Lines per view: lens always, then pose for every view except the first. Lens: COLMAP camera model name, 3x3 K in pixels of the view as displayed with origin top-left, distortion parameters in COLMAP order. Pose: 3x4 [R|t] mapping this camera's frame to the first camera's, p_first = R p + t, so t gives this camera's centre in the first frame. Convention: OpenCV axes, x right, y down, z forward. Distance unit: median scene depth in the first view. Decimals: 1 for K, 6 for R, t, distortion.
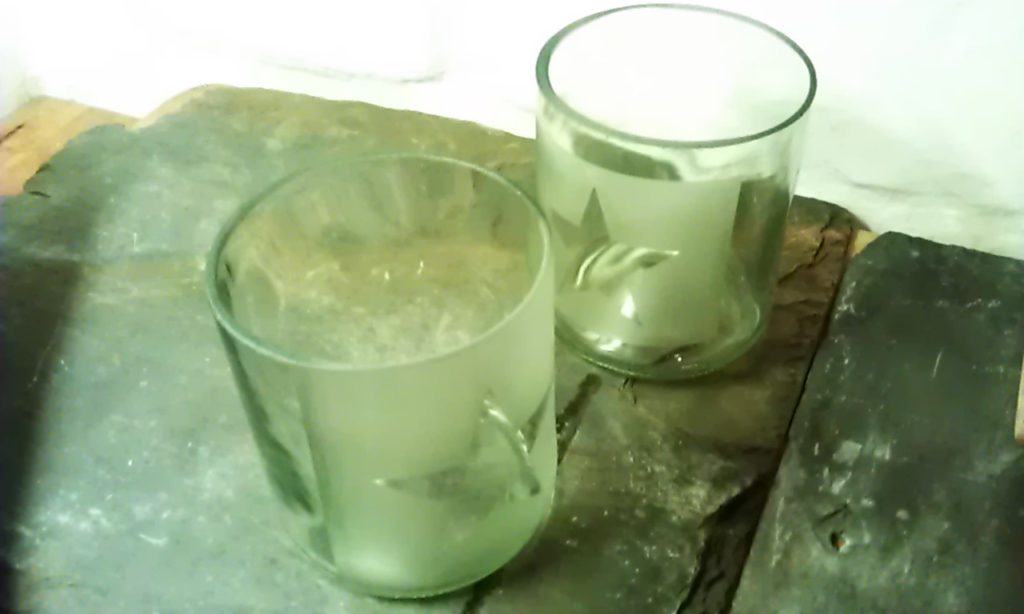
lens RADIAL K [[999.3, 0, 512.0], [0, 999.3, 307.0], [0, 0, 1]] dist [0.129314, -0.378114]
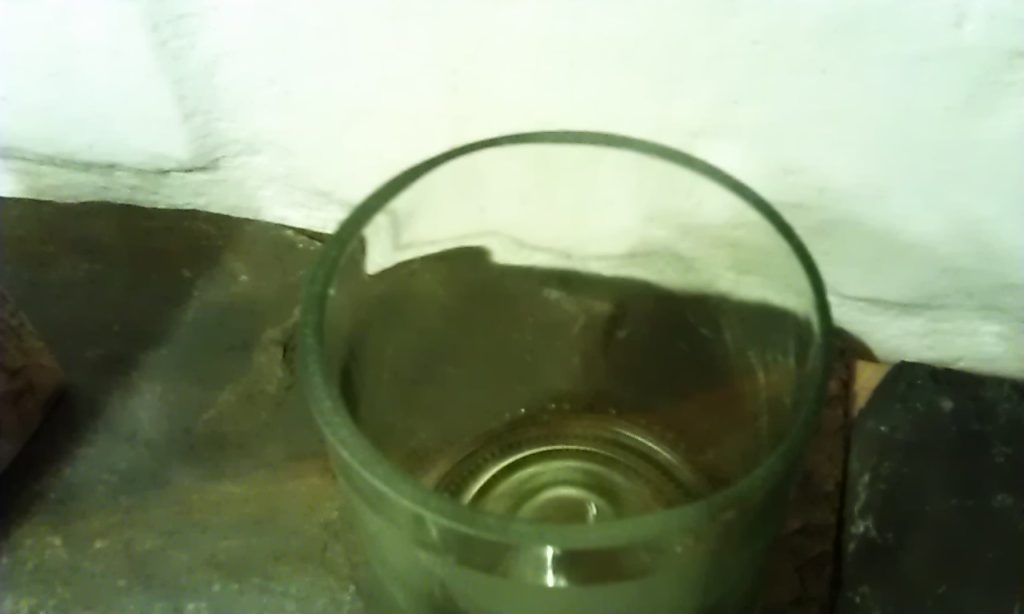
lens RADIAL K [[999.3, 0, 512.0], [0, 999.3, 307.0], [0, 0, 1]] dist [0.129314, -0.378114]
pose [[0.989831, -0.123584, 0.070444, 0.079612], [0.115065, 0.986758, 0.114321, -0.235061], [-0.083639, -0.105053, 0.990943, 0.387121]]
